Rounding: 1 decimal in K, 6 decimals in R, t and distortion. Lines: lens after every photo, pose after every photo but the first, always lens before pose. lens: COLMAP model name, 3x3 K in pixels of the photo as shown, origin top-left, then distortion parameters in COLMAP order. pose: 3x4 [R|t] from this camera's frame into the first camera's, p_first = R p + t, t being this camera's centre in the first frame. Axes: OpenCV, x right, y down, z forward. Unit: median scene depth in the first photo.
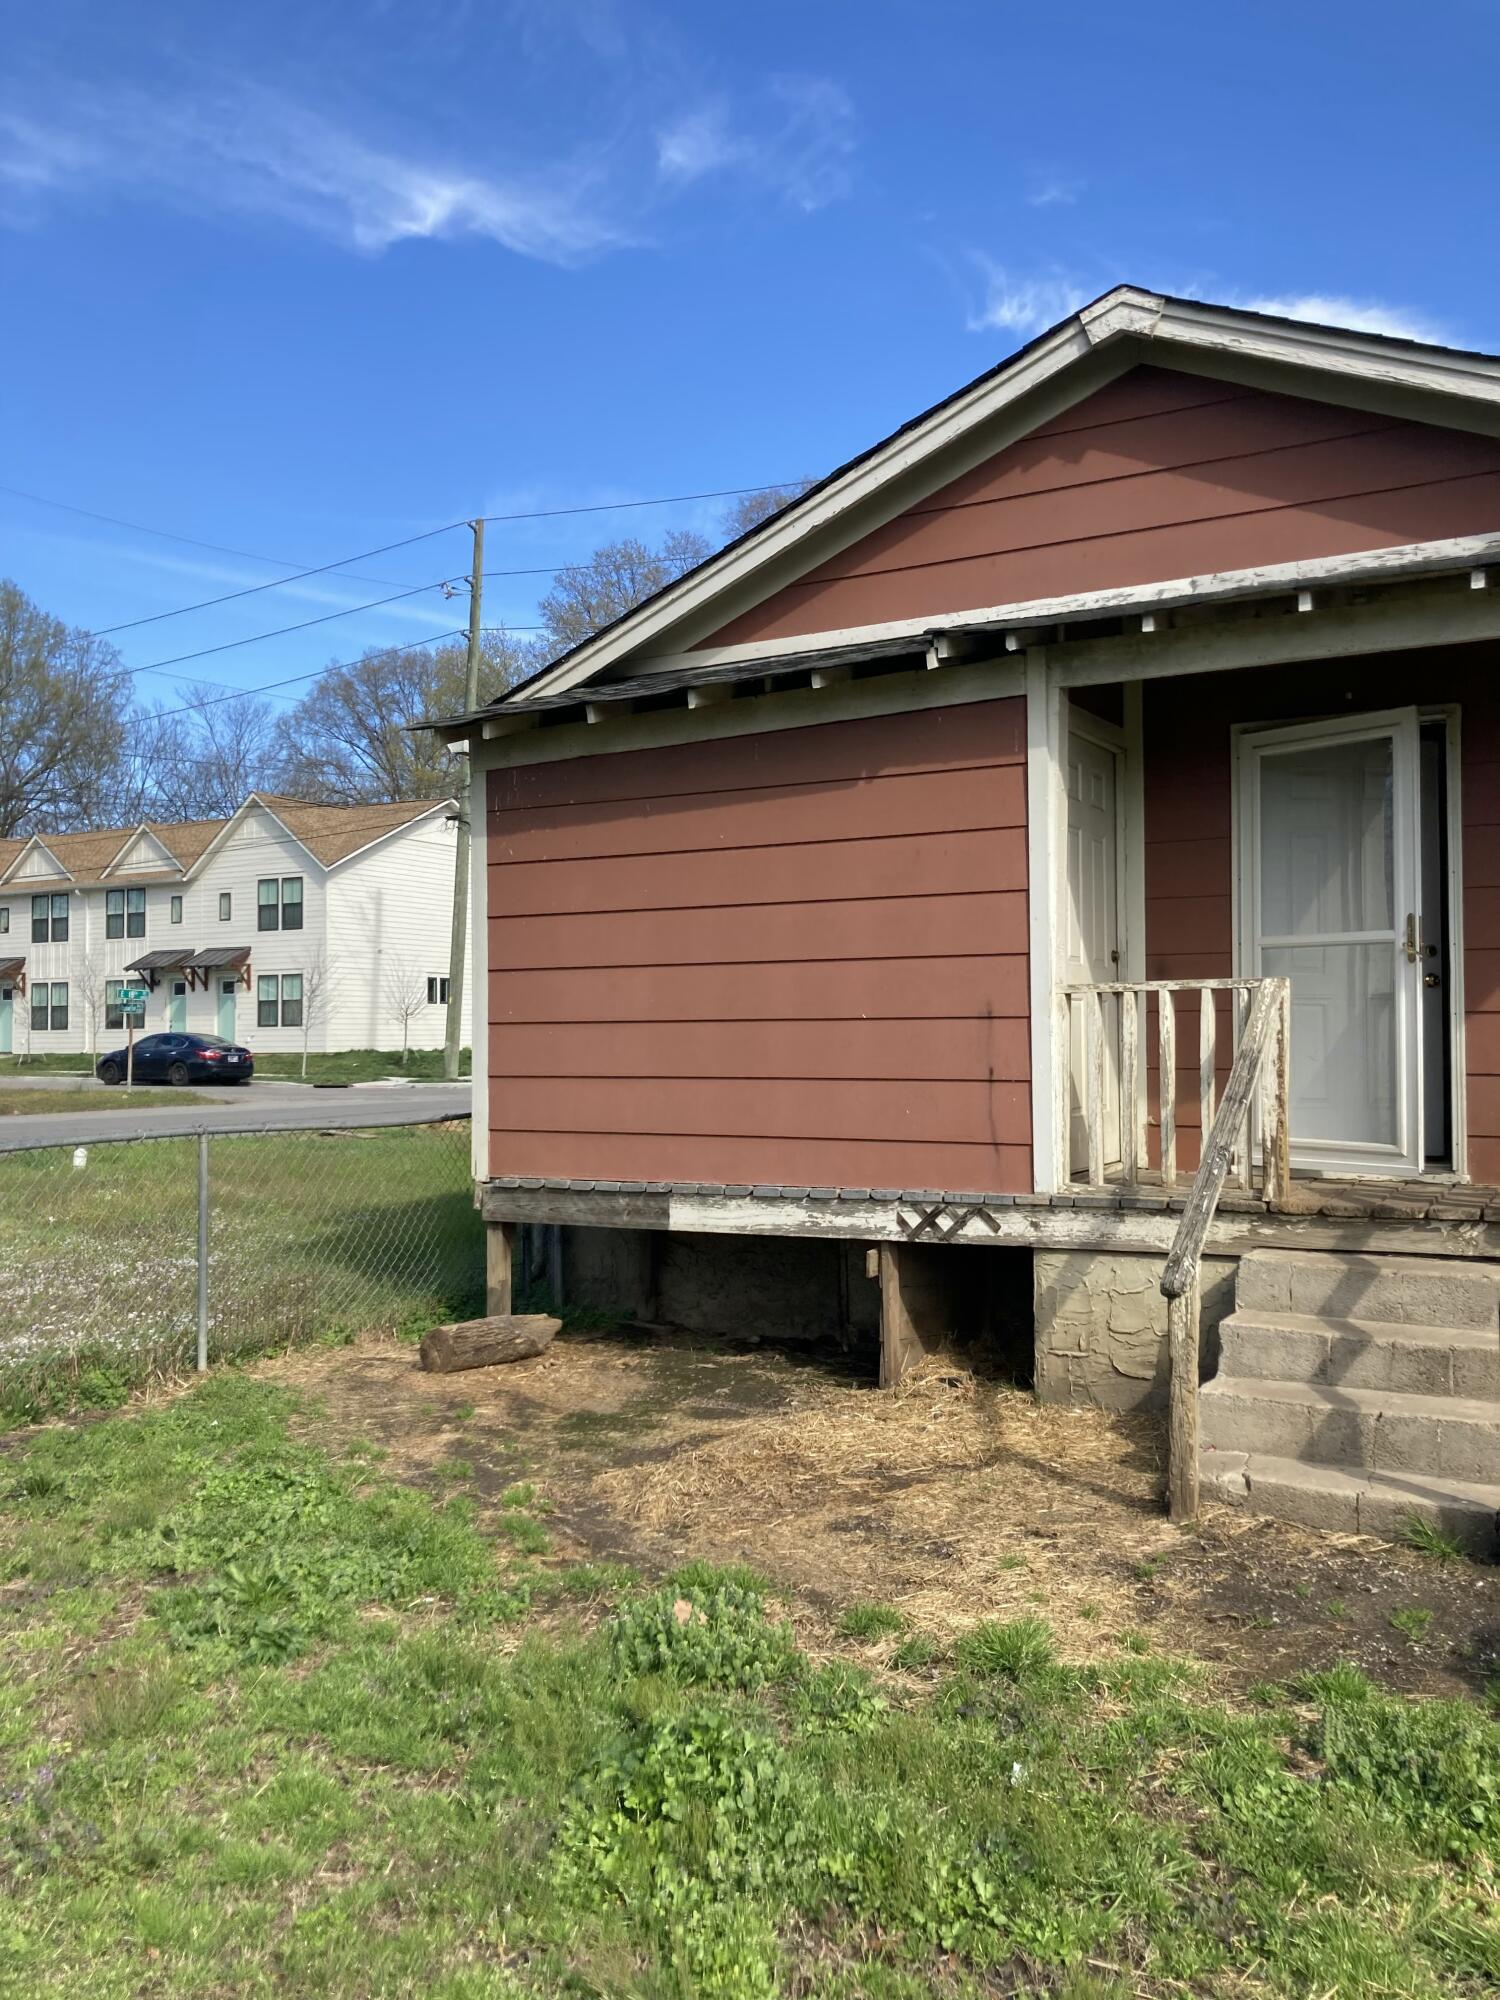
lens RADIAL K [[1633.1, 0, 768.5], [0, 1633.1, 990.5], [0, 0, 1]] dist [0.038433, -0.044265]
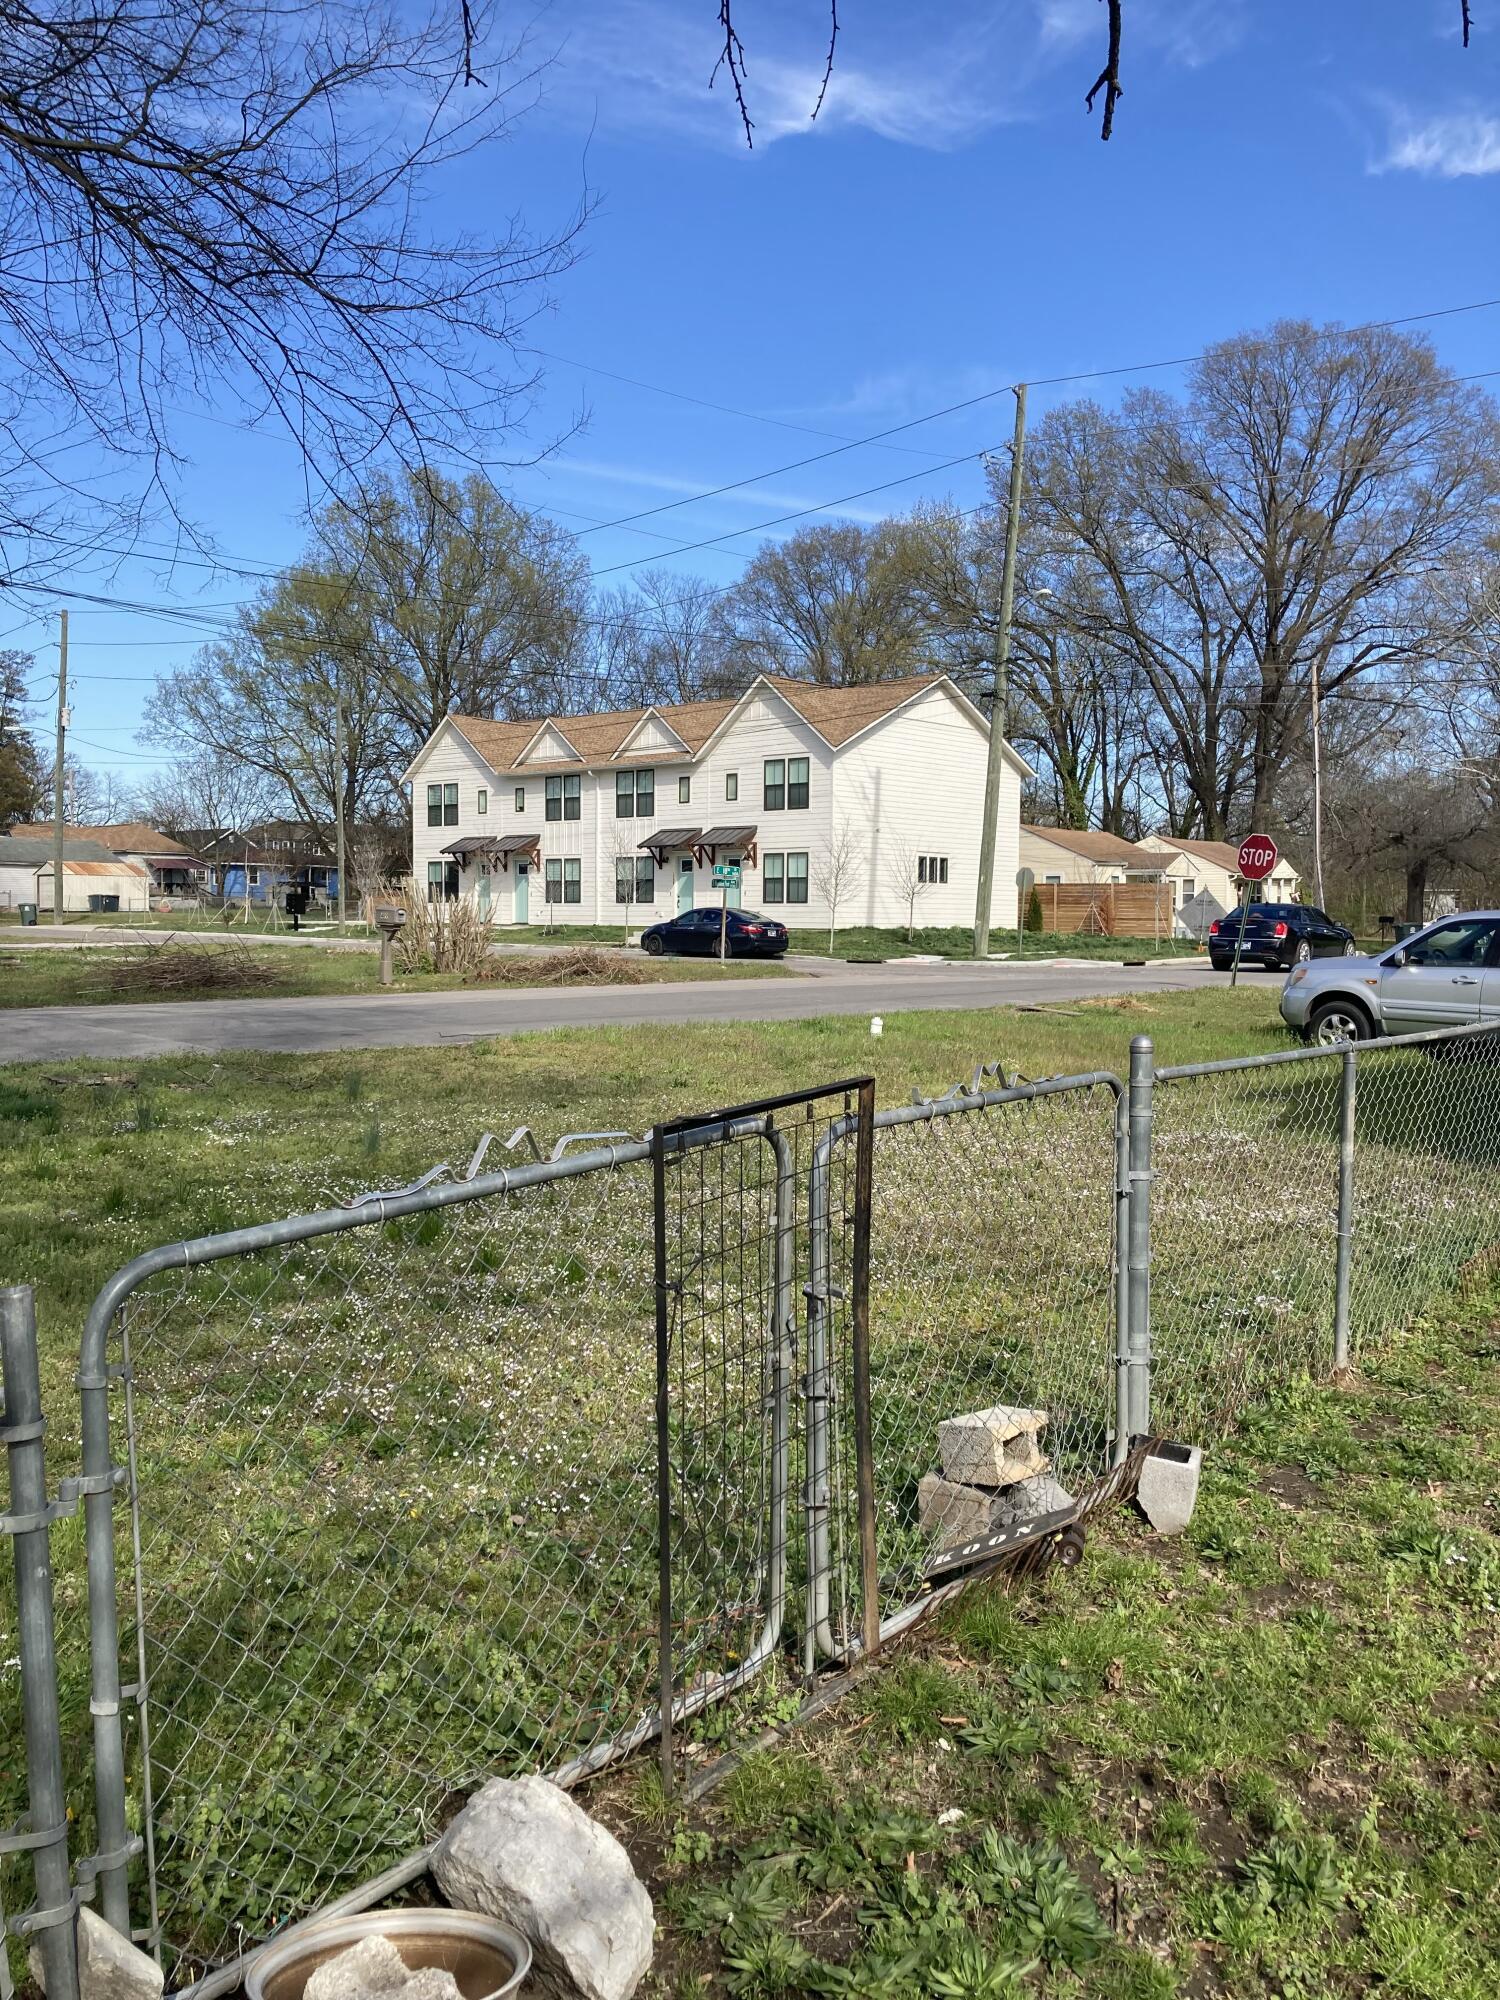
lens RADIAL K [[1633.1, 0, 746.8], [0, 1633.1, 1000.7], [0, 0, 1]] dist [0.038433, -0.044265]
pose [[0.974382, 0.028048, -0.223144, -0.583515], [-0.010345, 0.996732, 0.080110, 0.005541], [0.224662, -0.075749, 0.971488, -0.056283]]
